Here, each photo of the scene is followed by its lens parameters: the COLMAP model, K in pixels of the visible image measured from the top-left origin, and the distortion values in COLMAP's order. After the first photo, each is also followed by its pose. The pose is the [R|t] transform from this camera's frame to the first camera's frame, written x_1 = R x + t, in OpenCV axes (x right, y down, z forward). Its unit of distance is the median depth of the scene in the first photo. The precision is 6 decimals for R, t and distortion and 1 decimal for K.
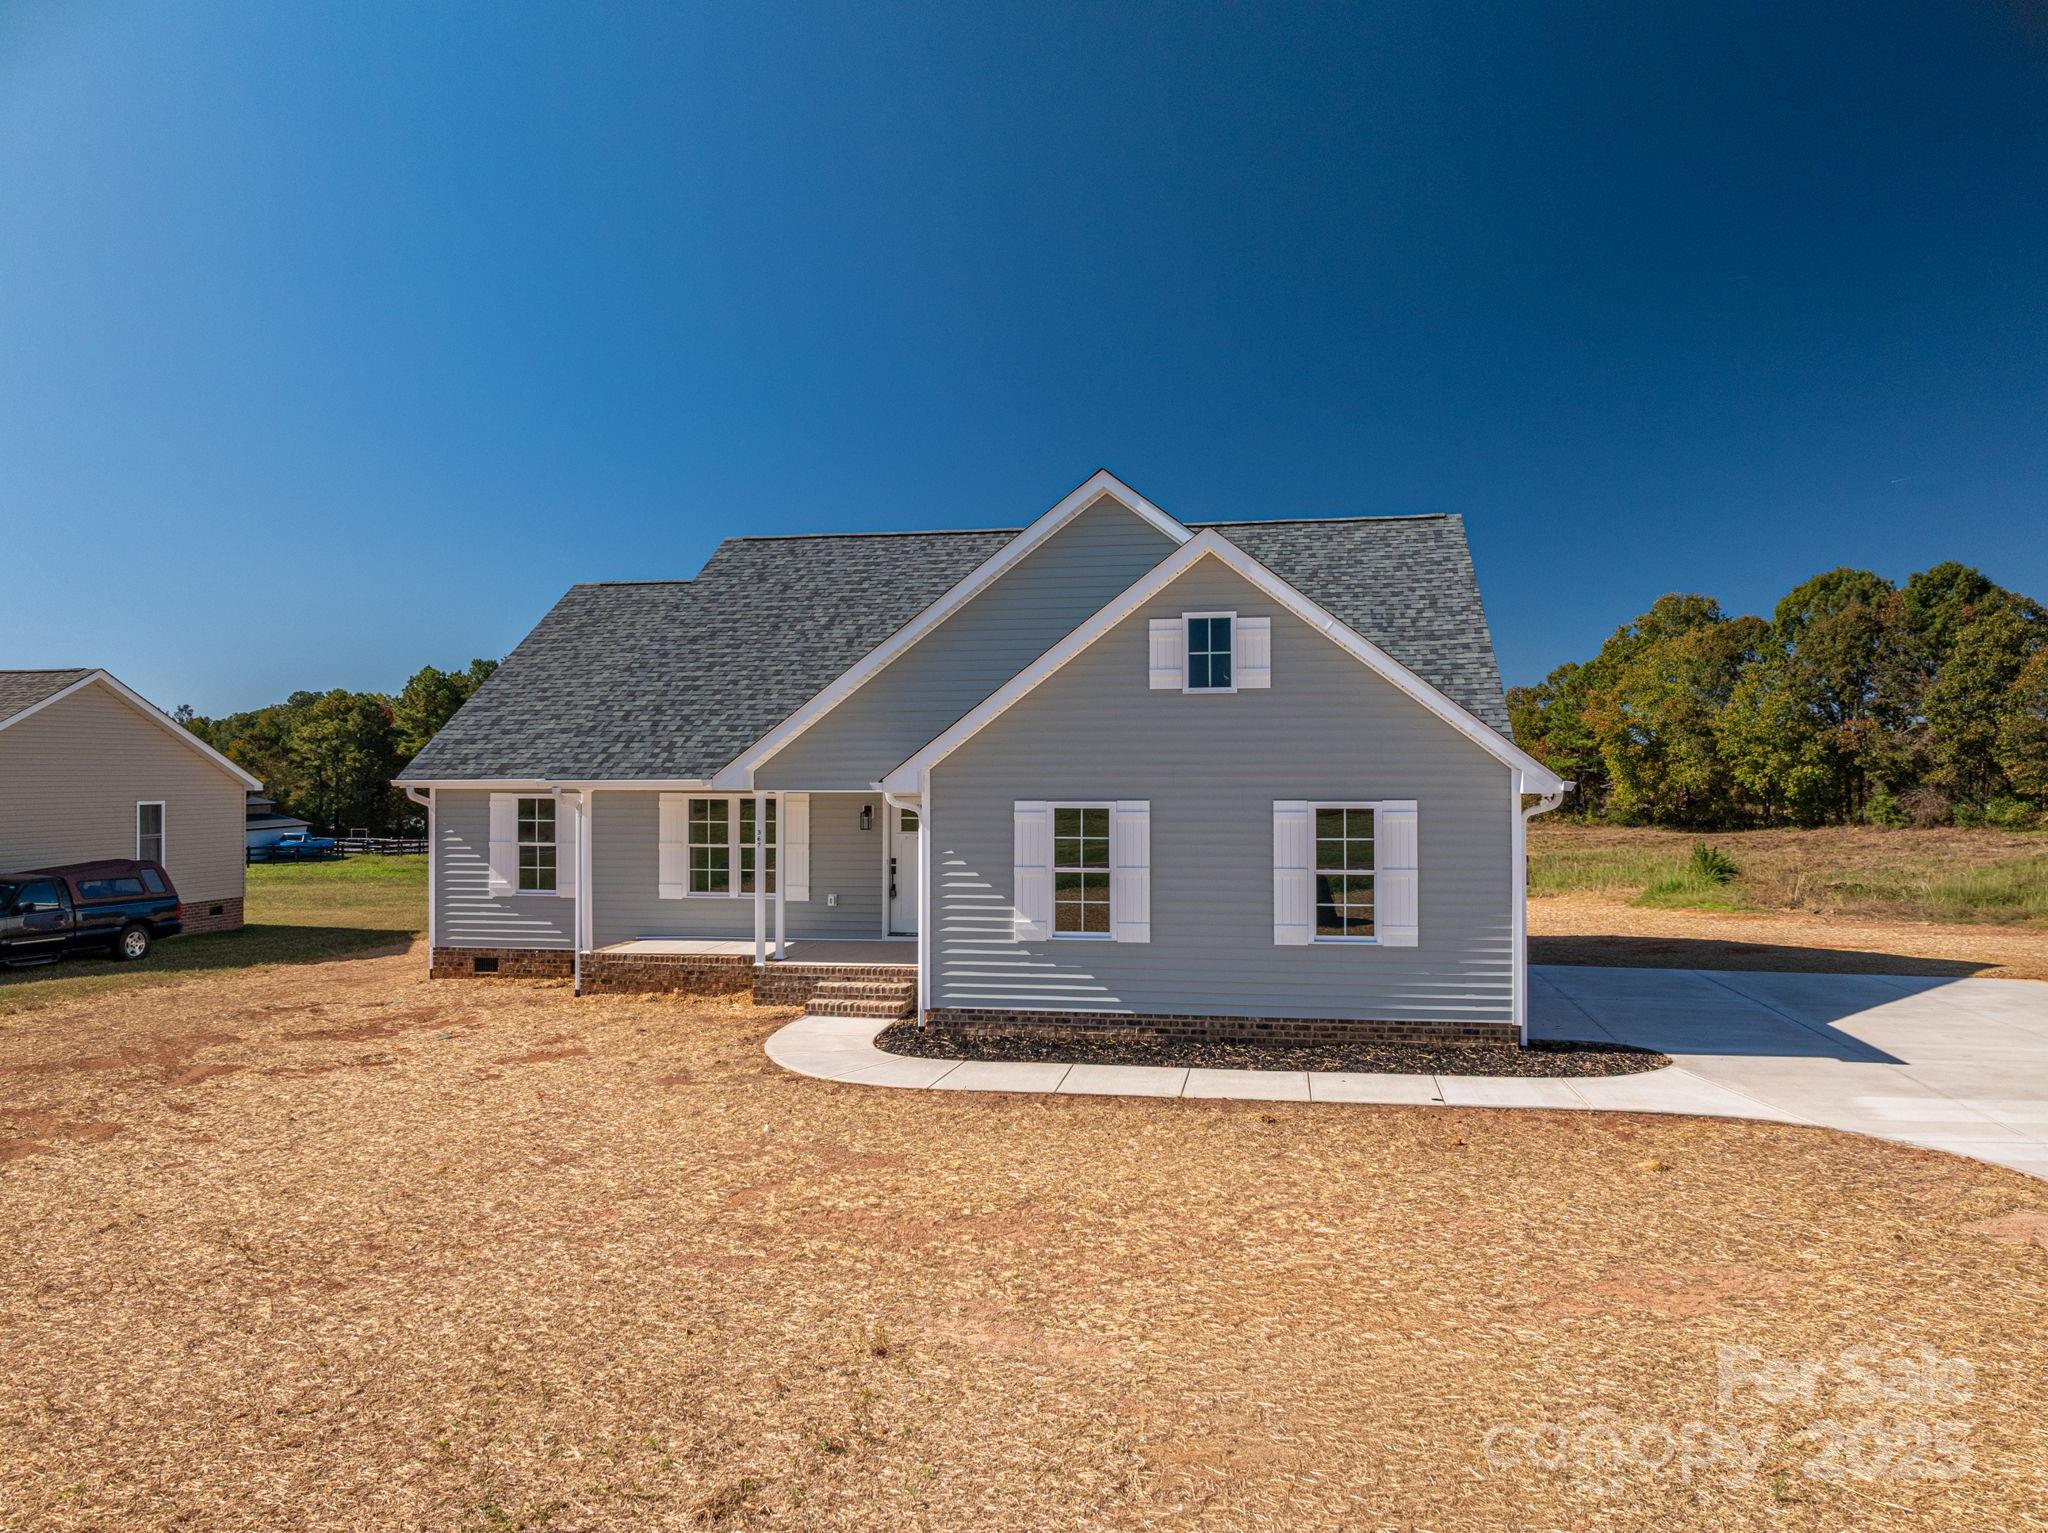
lens RADIAL K [[1466.4, 0, 1021.3], [0, 1466.4, 716.2], [0, 0, 1]] dist [-0.046481, 0.008898]
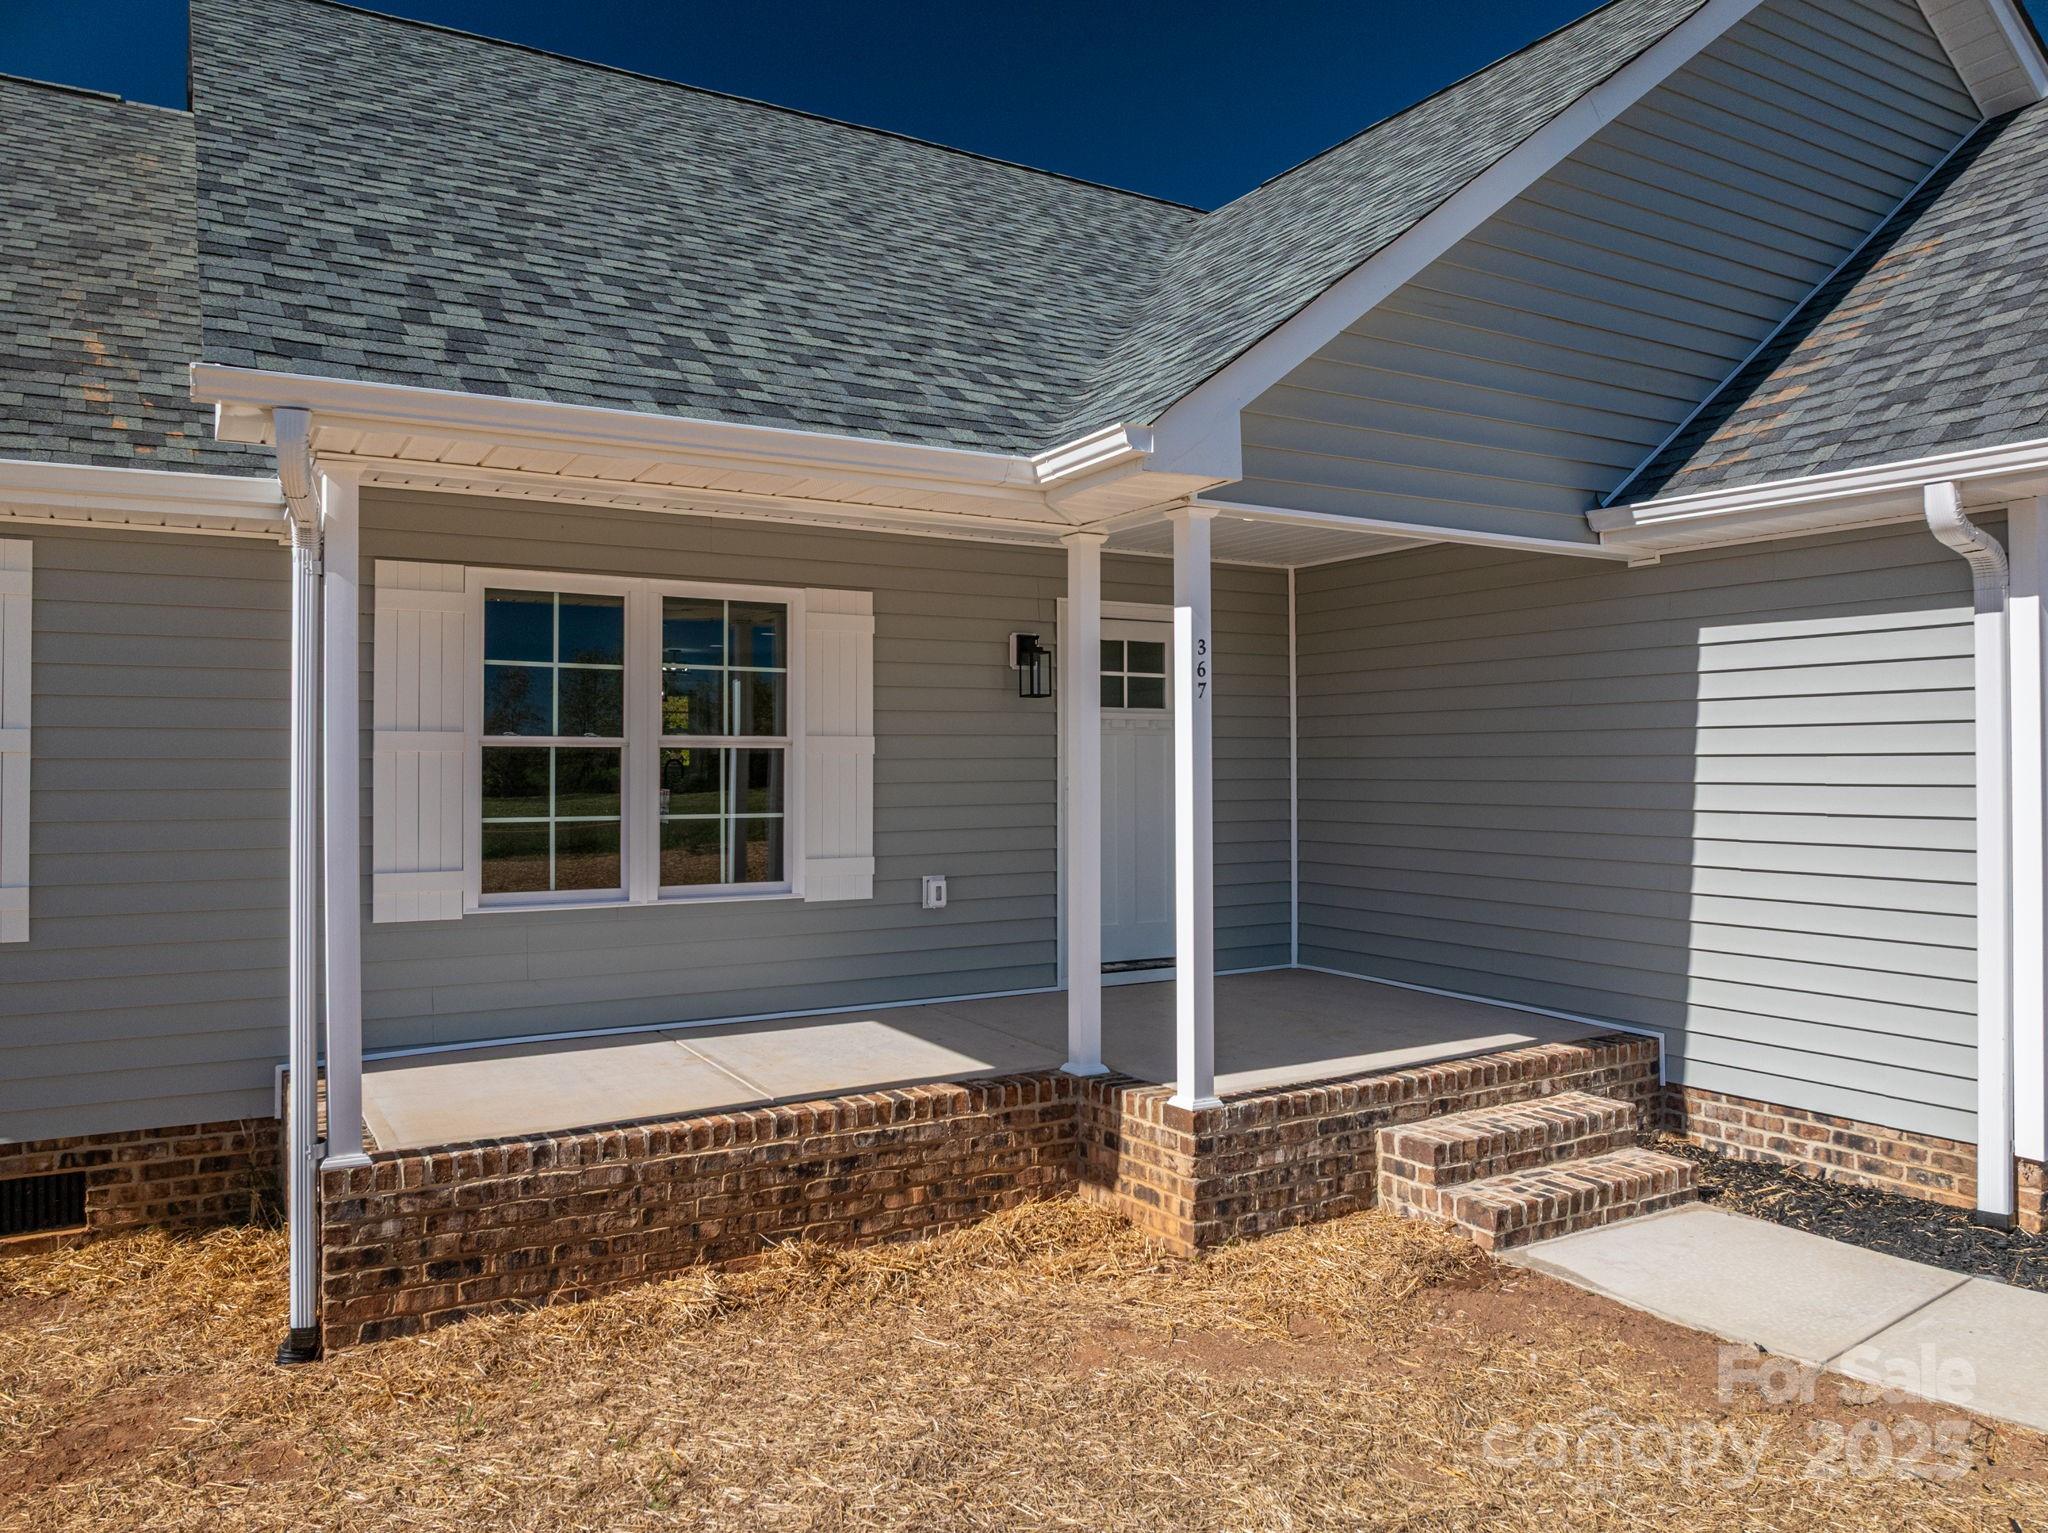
lens RADIAL K [[1466.4, 0, 1044.1], [0, 1466.4, 753.8], [0, 0, 1]] dist [-0.046481, 0.008898]
pose [[0.748236, 0.011755, 0.663329, -0.405332], [-0.020880, 0.999765, 0.005836, 0.103902], [-0.663104, -0.018217, 0.748305, 0.834324]]
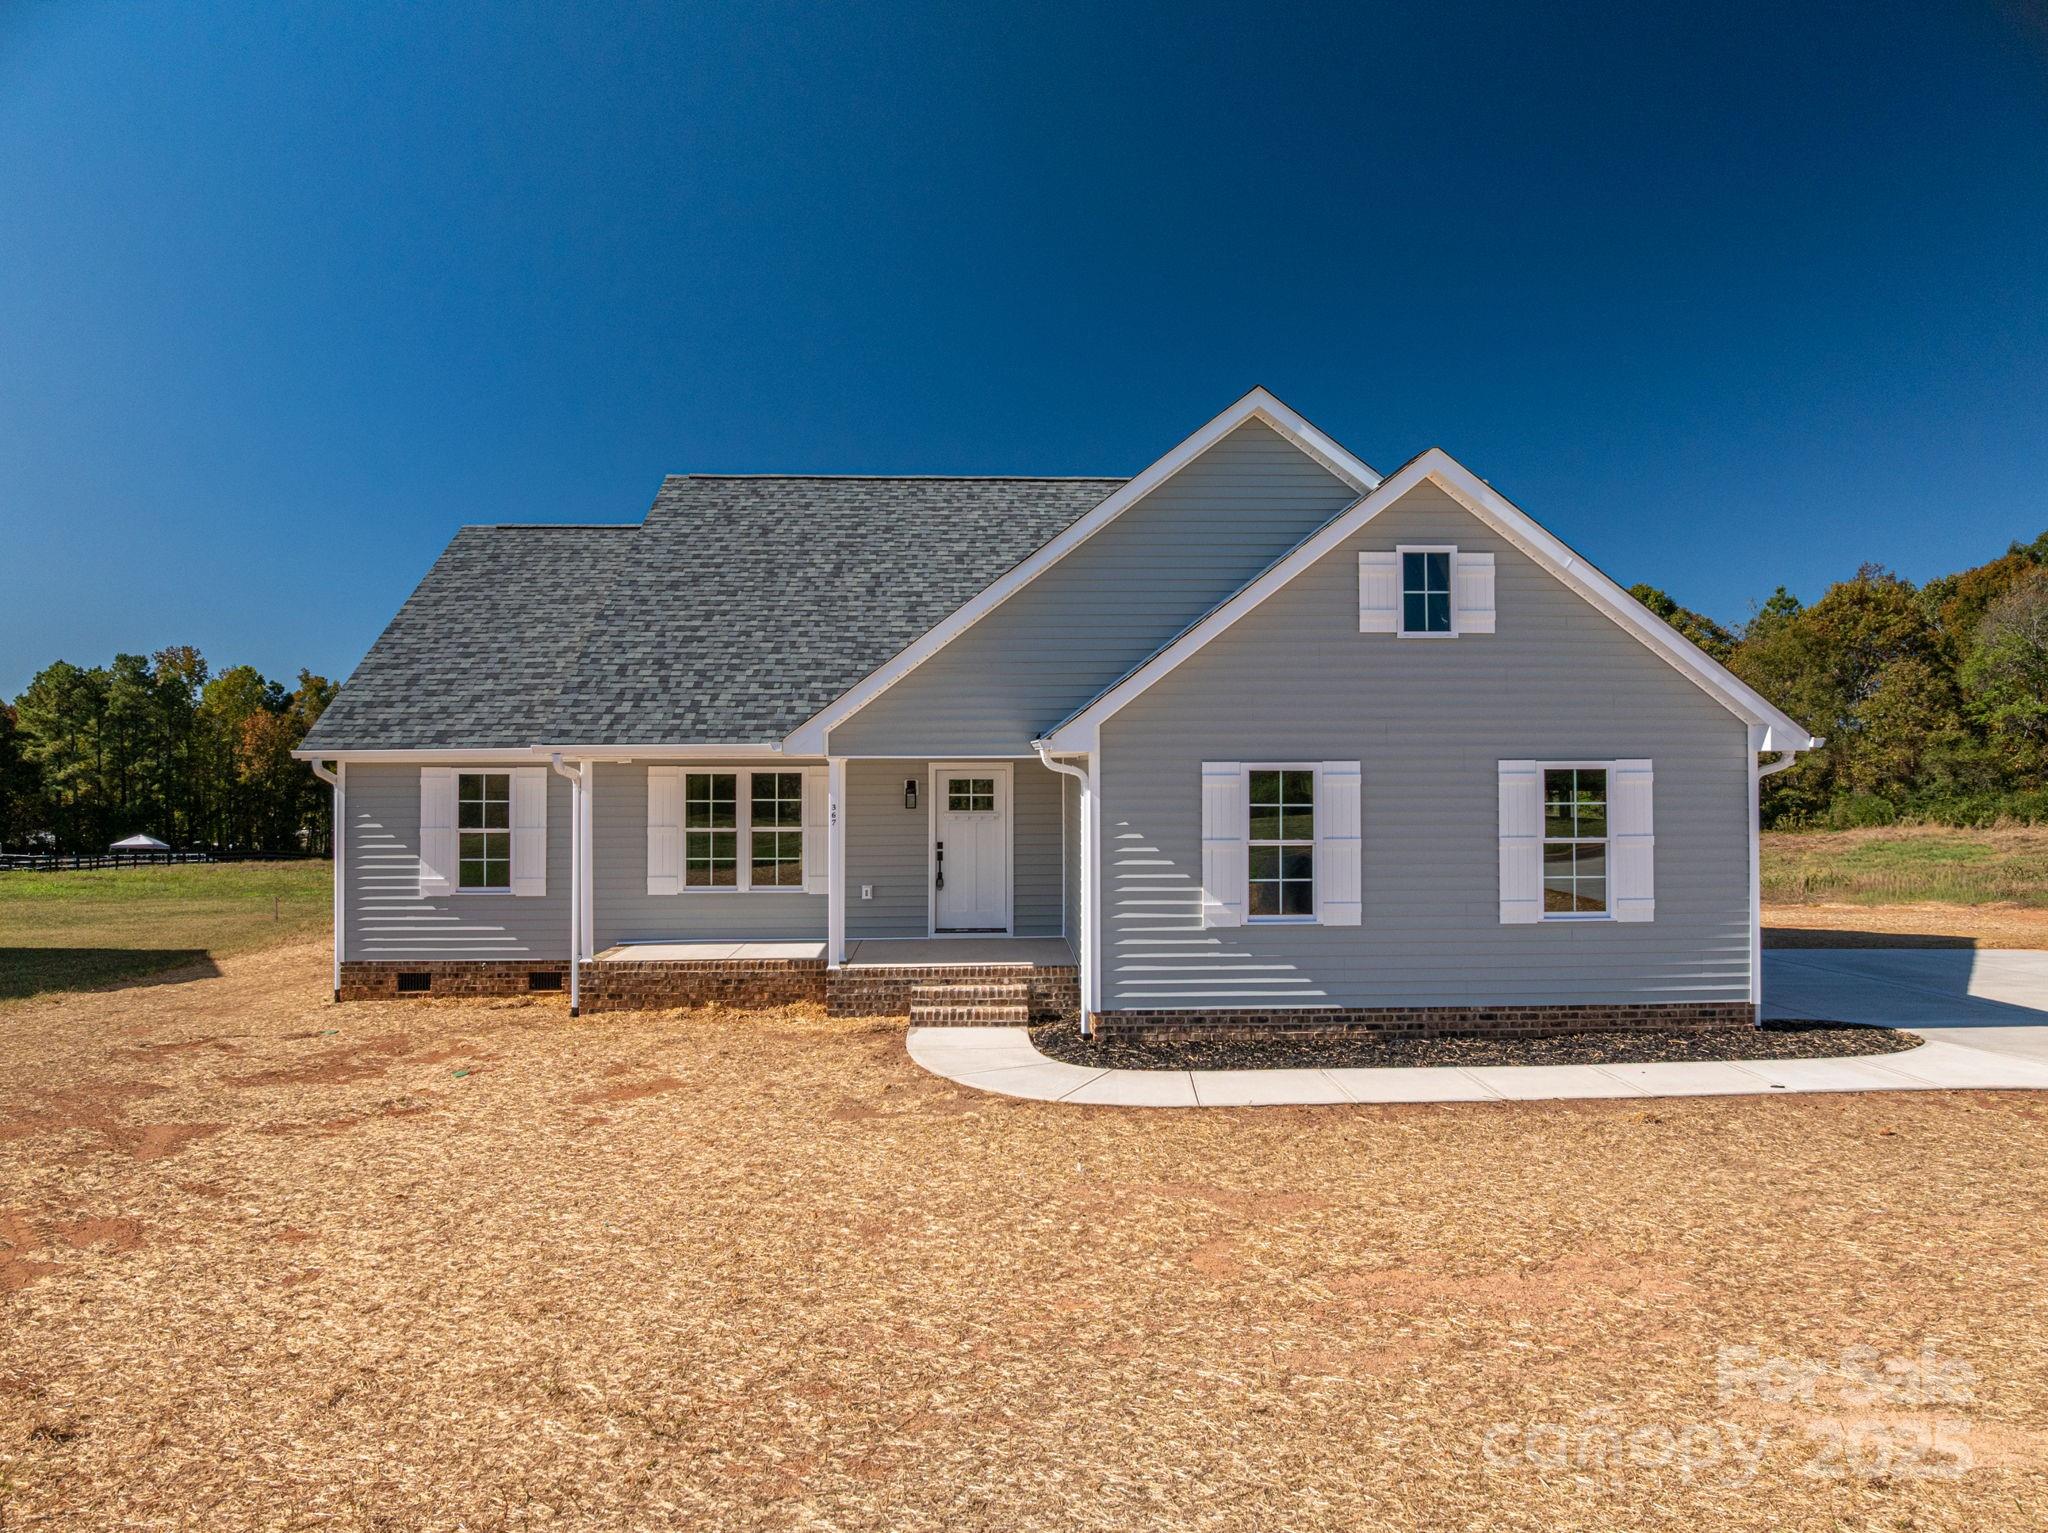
lens RADIAL K [[1466.4, 0, 1028.8], [0, 1466.4, 724.1], [0, 0, 1]] dist [-0.046481, 0.008898]
pose [[0.975599, 0.008091, 0.219412, -0.262099], [-0.007301, 0.999964, -0.004411, 0.036682], [-0.219440, 0.002701, 0.975622, 0.178579]]
